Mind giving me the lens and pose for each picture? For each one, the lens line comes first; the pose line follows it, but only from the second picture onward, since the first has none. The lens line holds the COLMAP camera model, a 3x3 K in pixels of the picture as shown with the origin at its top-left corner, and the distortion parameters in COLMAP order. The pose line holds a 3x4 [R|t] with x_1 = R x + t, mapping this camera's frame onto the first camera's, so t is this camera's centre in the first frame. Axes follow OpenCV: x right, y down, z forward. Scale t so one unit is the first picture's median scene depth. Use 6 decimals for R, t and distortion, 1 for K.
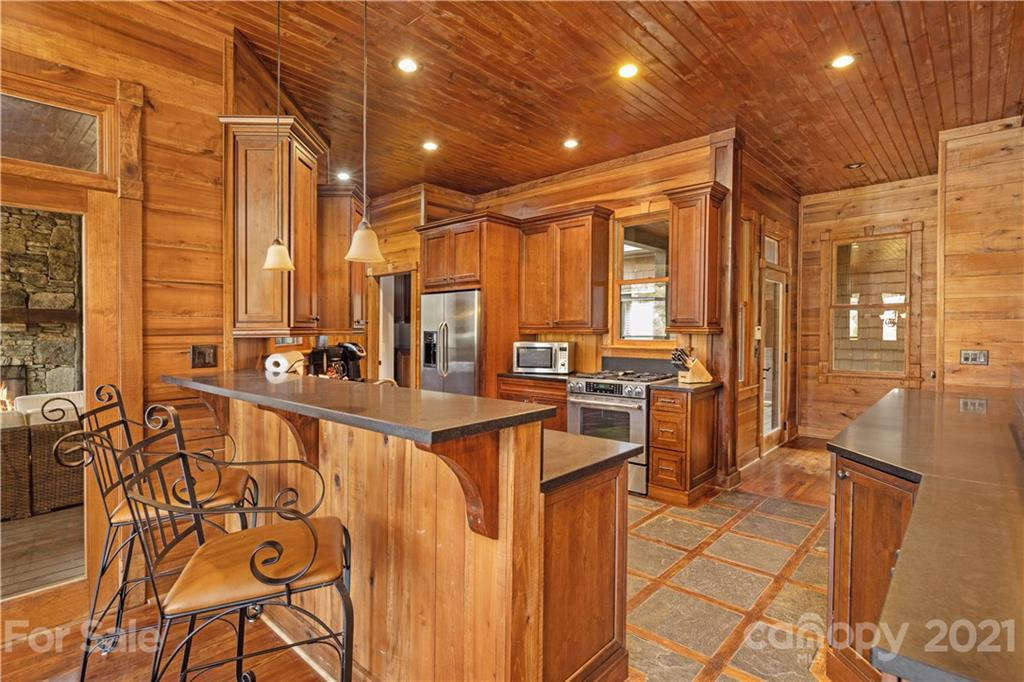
lens RADIAL K [[509.9, 0, 559.0], [0, 509.9, 325.4], [0, 0, 1]] dist [-0.001020, 0.000648]
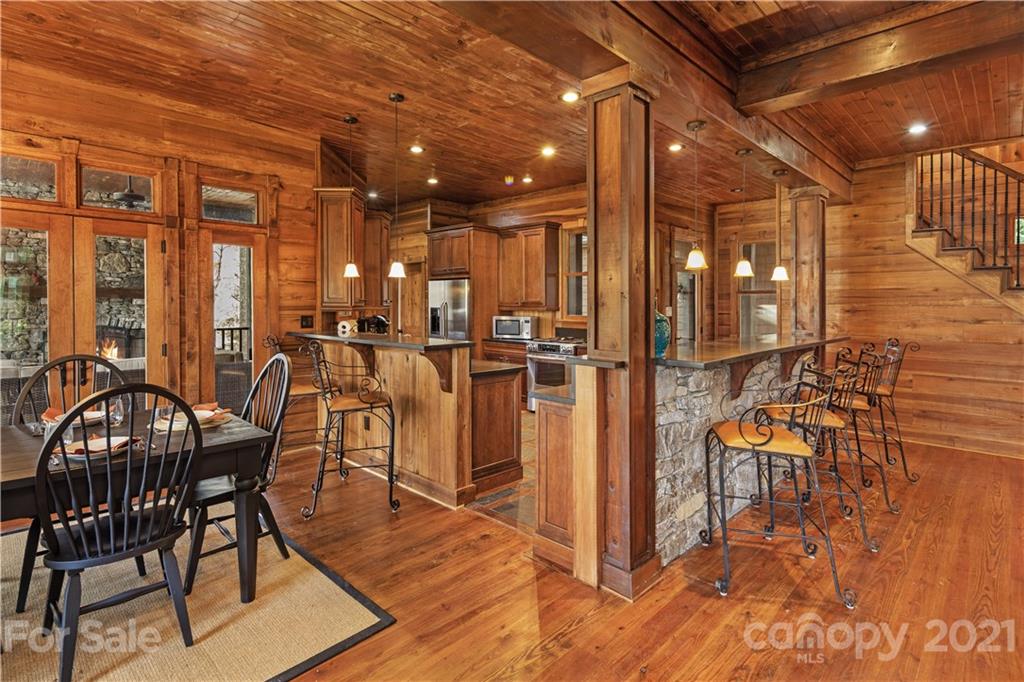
lens RADIAL K [[509.9, 0, 534.4], [0, 509.9, 319.9], [0, 0, 1]] dist [-0.001020, 0.000648]
pose [[0.997741, 0.010150, -0.066410, 0.147567], [-0.007678, 0.999272, 0.037372, -0.012700], [0.066741, -0.036778, 0.997092, -0.482193]]
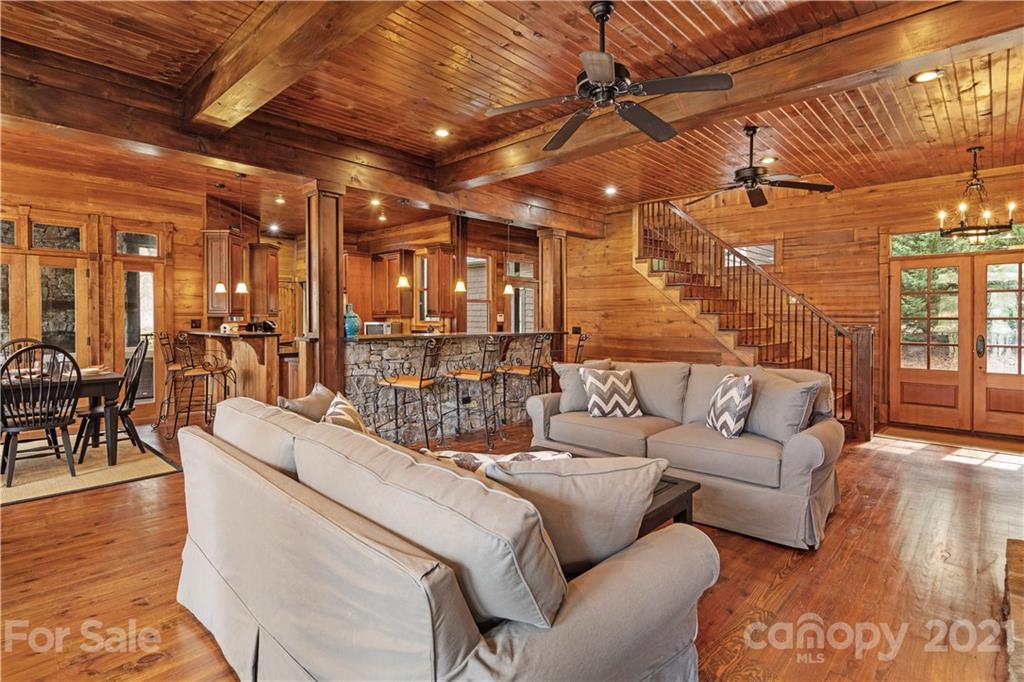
lens RADIAL K [[509.9, 0, 522.5], [0, 509.9, 327.3], [0, 0, 1]] dist [-0.001020, 0.000648]
pose [[0.998521, 0.005279, -0.054107, 0.699672], [-0.003886, 0.999659, 0.025821, 0.002924], [0.054225, -0.025572, 0.998201, -0.951066]]
